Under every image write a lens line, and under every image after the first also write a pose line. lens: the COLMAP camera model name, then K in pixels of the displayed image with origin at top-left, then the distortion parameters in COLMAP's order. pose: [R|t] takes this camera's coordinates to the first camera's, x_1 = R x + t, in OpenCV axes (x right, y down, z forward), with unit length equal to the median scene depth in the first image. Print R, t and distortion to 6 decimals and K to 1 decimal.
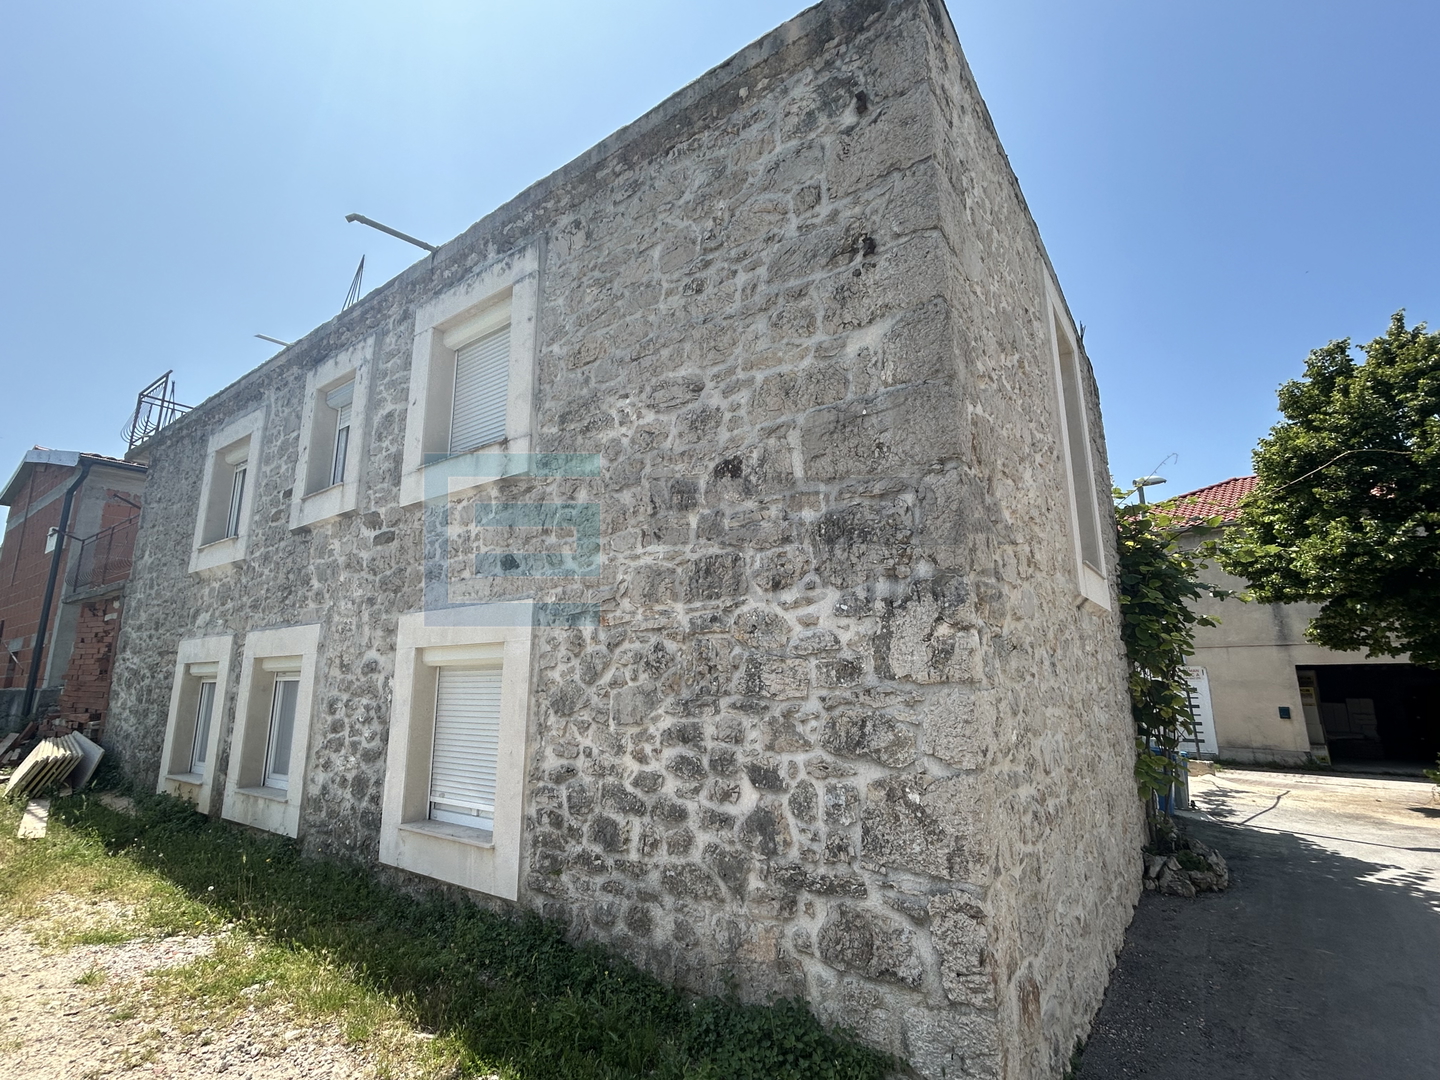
lens RADIAL K [[672.1, 0, 716.2], [0, 672.1, 542.2], [0, 0, 1]] dist [-0.005023, 0.001801]
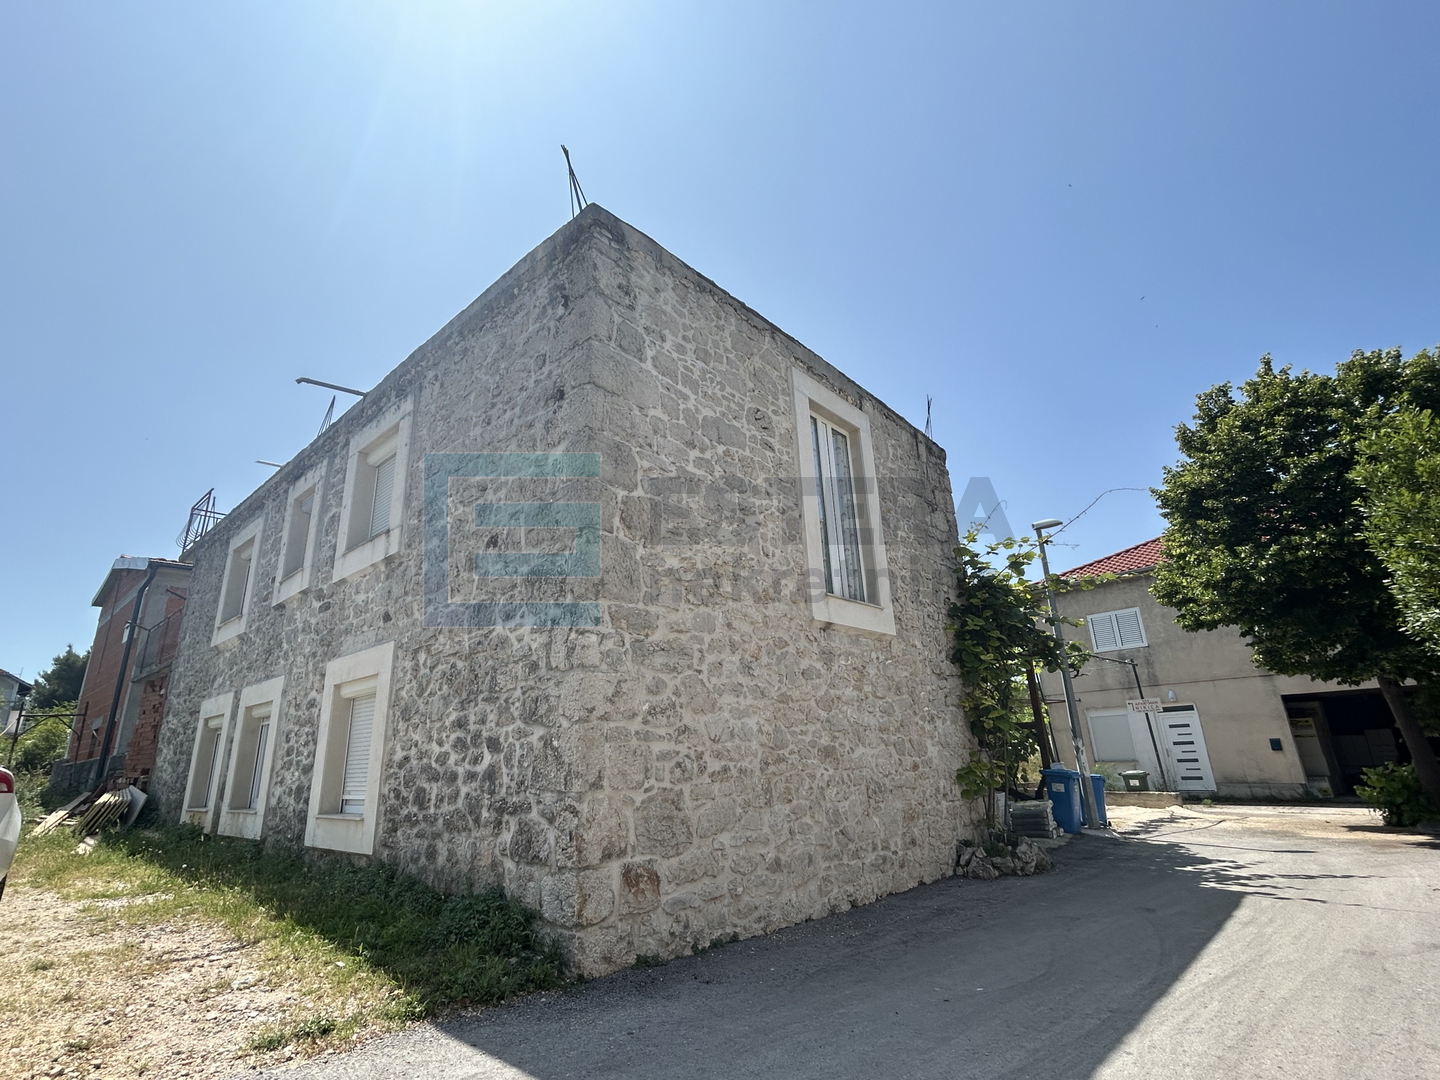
lens RADIAL K [[672.1, 0, 715.2], [0, 672.1, 543.3], [0, 0, 1]] dist [-0.005023, 0.001801]
pose [[0.994587, -0.063453, -0.082285, 0.463132], [0.054958, 0.993298, -0.101682, 0.053446], [0.088185, 0.096609, 0.991408, -0.319775]]
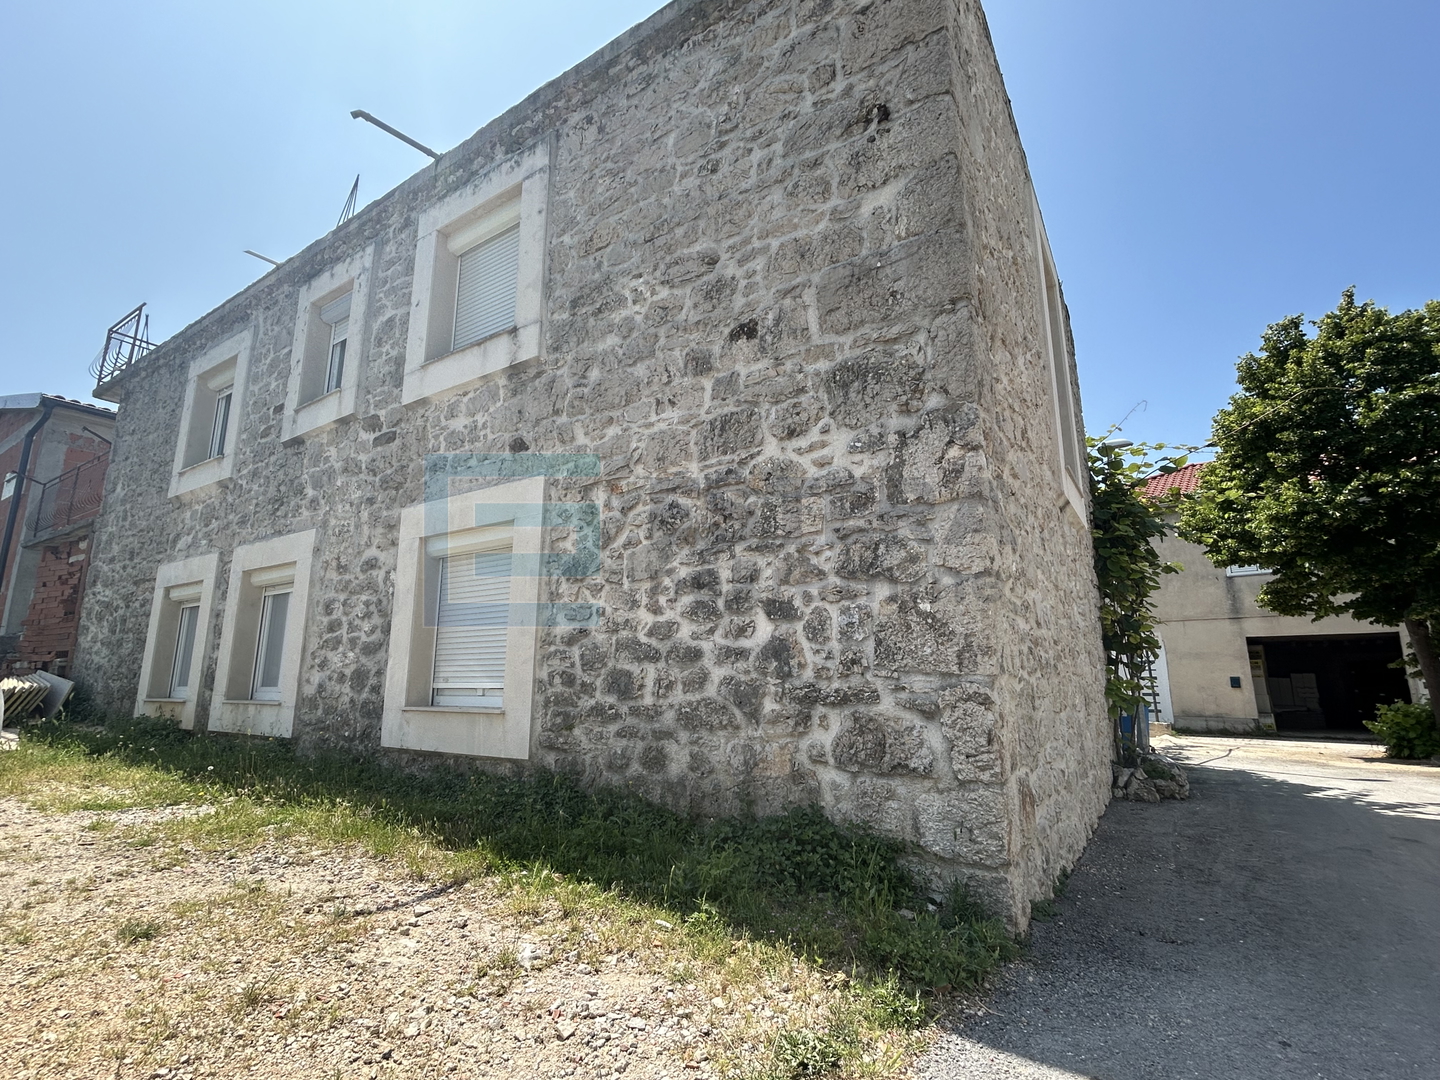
lens RADIAL K [[672.1, 0, 718.5], [0, 672.1, 541.0], [0, 0, 1]] dist [-0.005023, 0.001801]
pose [[0.998747, 0.014204, 0.047976, -0.048592], [-0.014385, 0.999891, 0.003419, 0.155255], [-0.047922, -0.004105, 0.998843, -0.029210]]
